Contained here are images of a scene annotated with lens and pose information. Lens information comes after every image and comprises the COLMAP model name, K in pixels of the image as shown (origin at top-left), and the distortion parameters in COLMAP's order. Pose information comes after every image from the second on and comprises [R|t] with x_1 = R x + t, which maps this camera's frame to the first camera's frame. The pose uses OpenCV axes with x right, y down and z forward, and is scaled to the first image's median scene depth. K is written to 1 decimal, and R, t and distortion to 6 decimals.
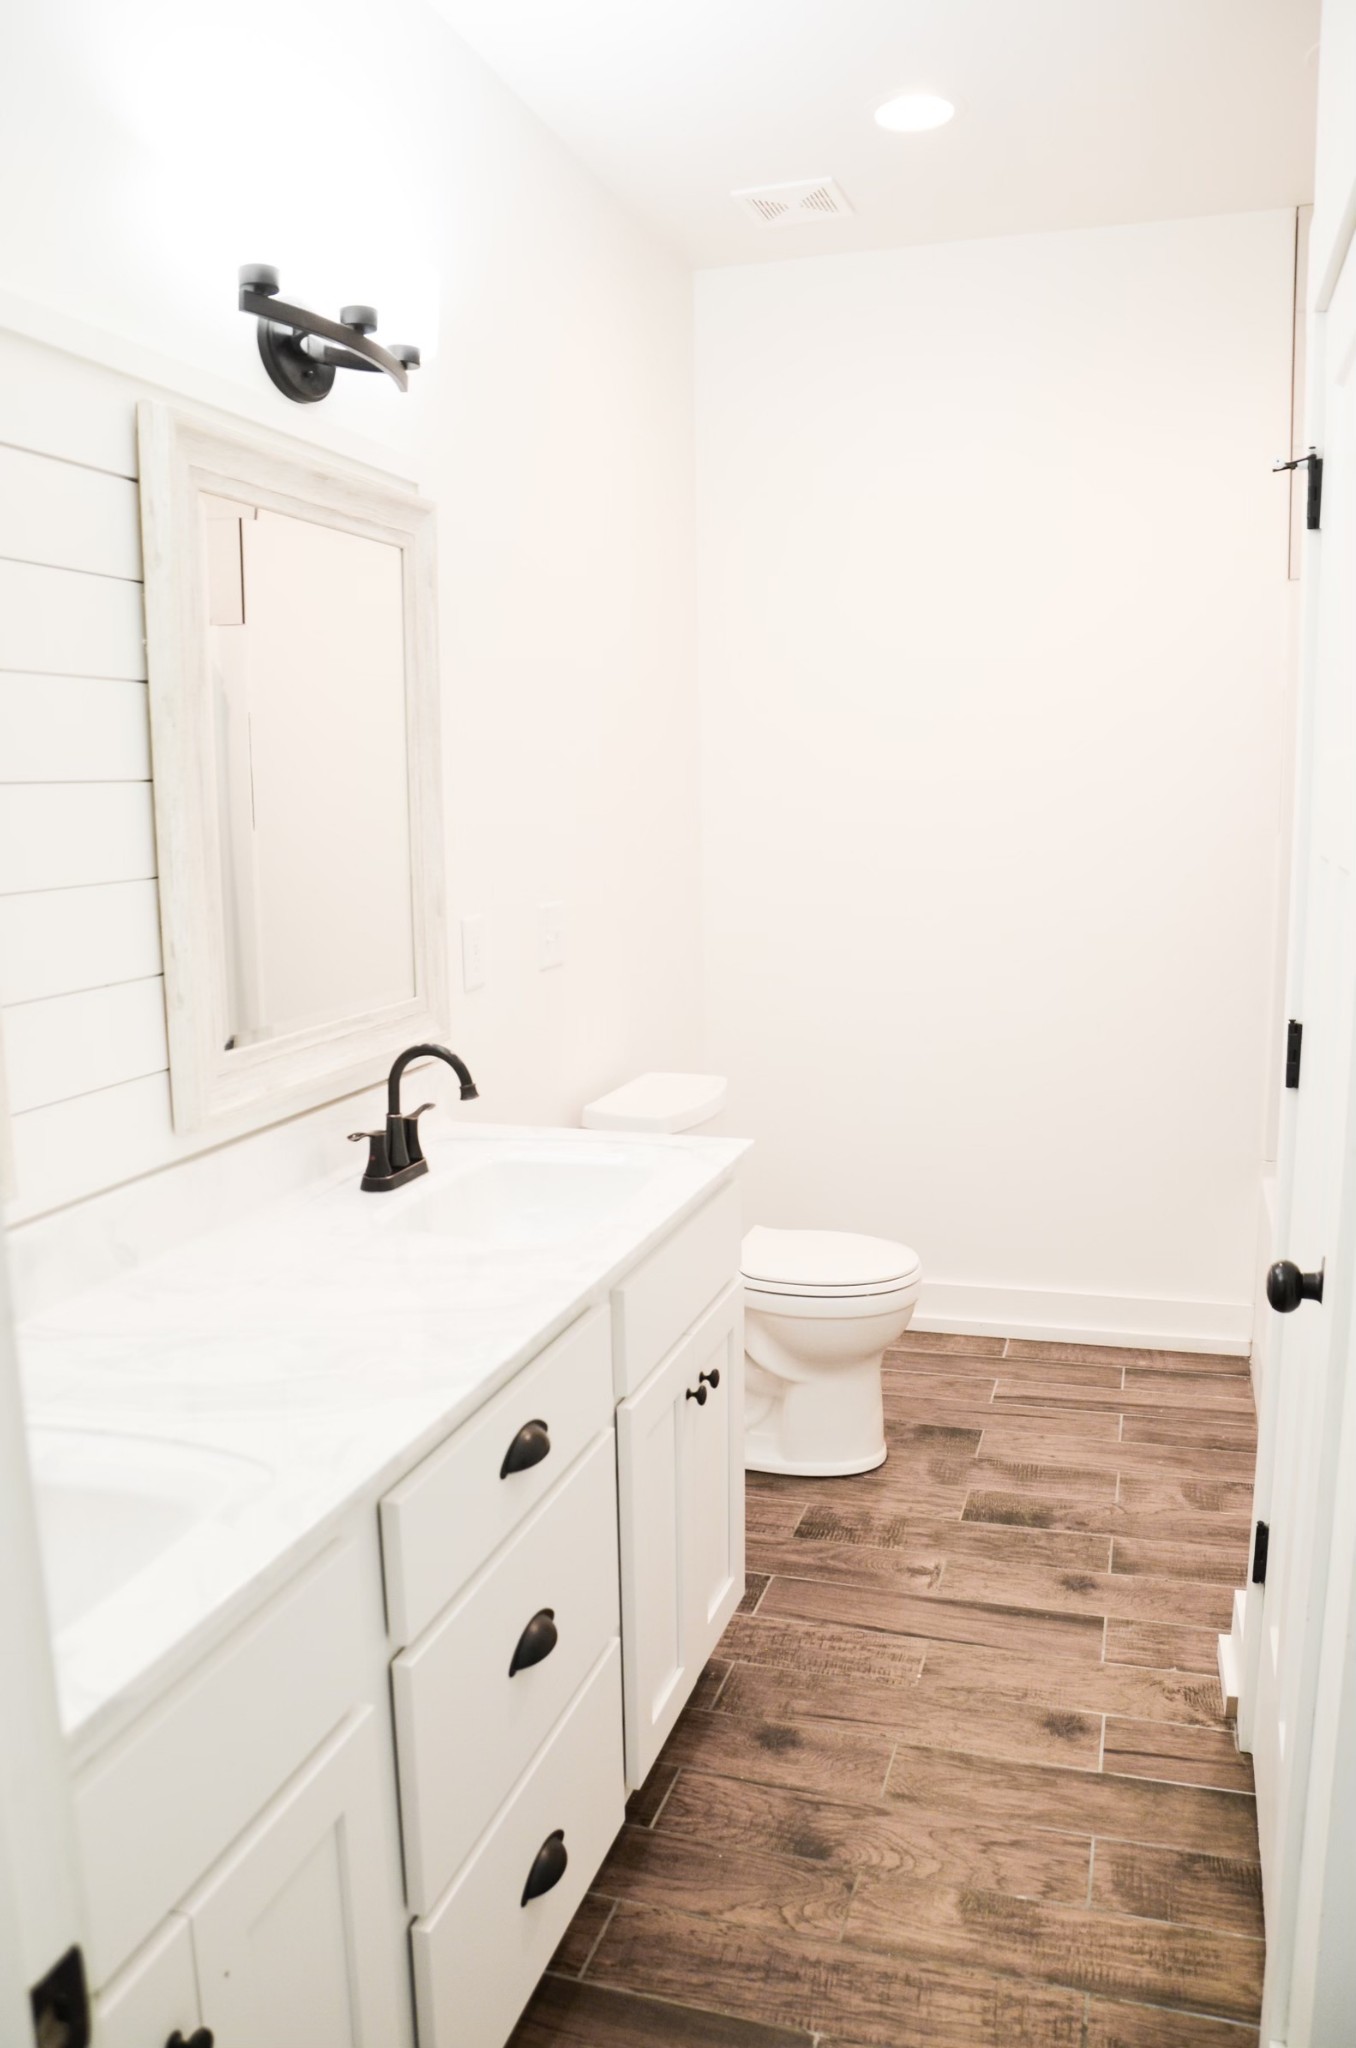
lens RADIAL K [[1550.3, 0, 679.2], [0, 1550.3, 1024.6], [0, 0, 1]] dist [-0.080005, 0.007996]
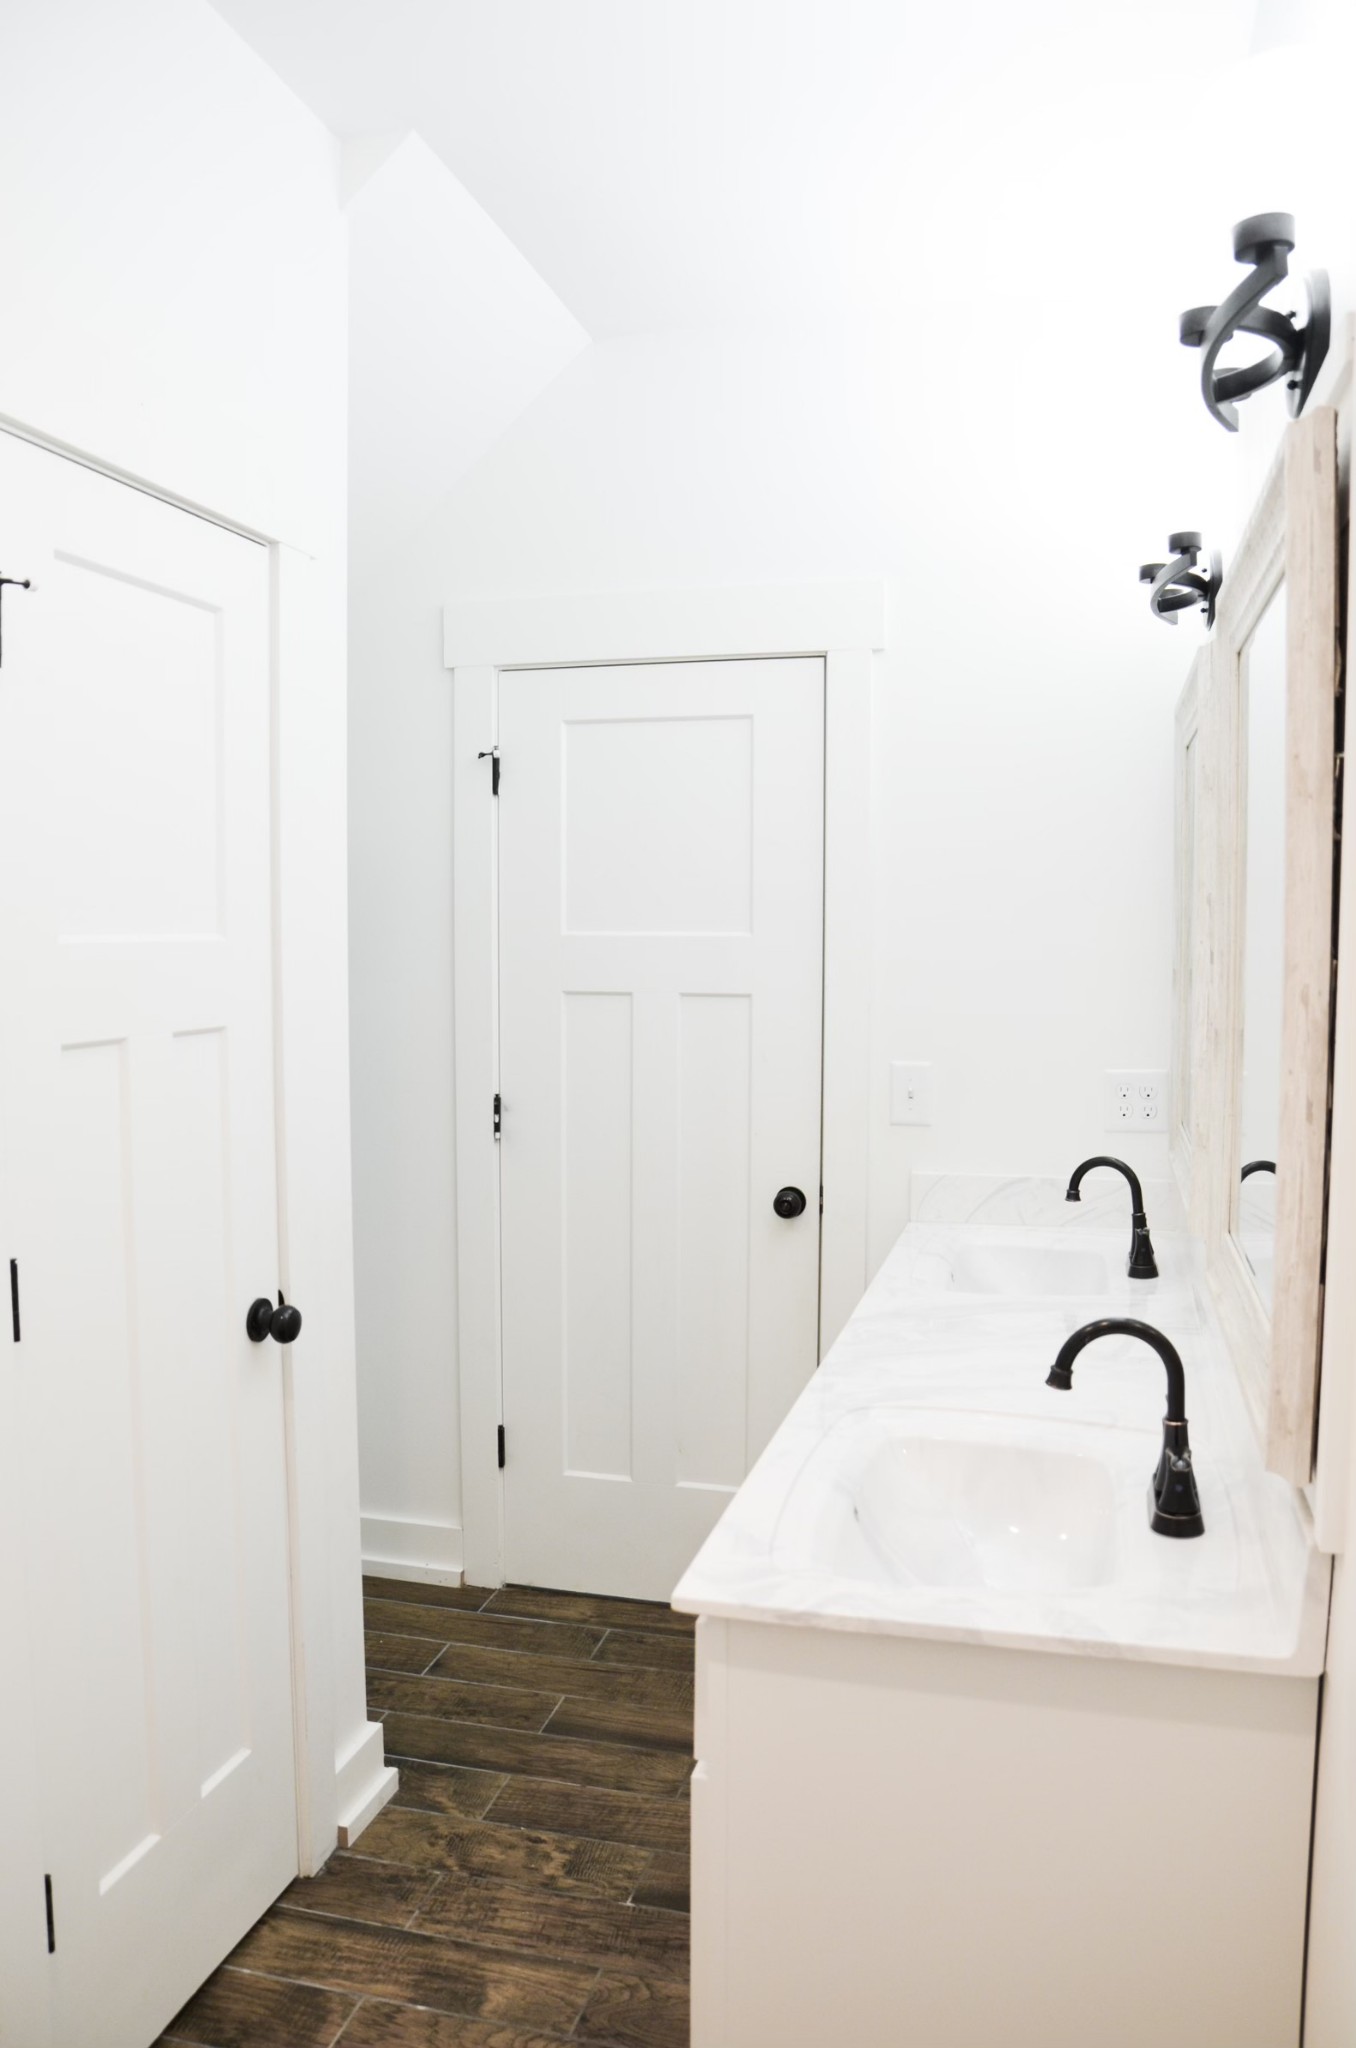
lens RADIAL K [[1550.3, 0, 678.8], [0, 1550.3, 1034.6], [0, 0, 1]] dist [-0.080005, 0.007996]
pose [[-0.998721, 0.017462, -0.047459, 0.090025], [0.007027, 0.977310, 0.211698, -0.314395], [0.050079, 0.211094, -0.976182, 1.966253]]
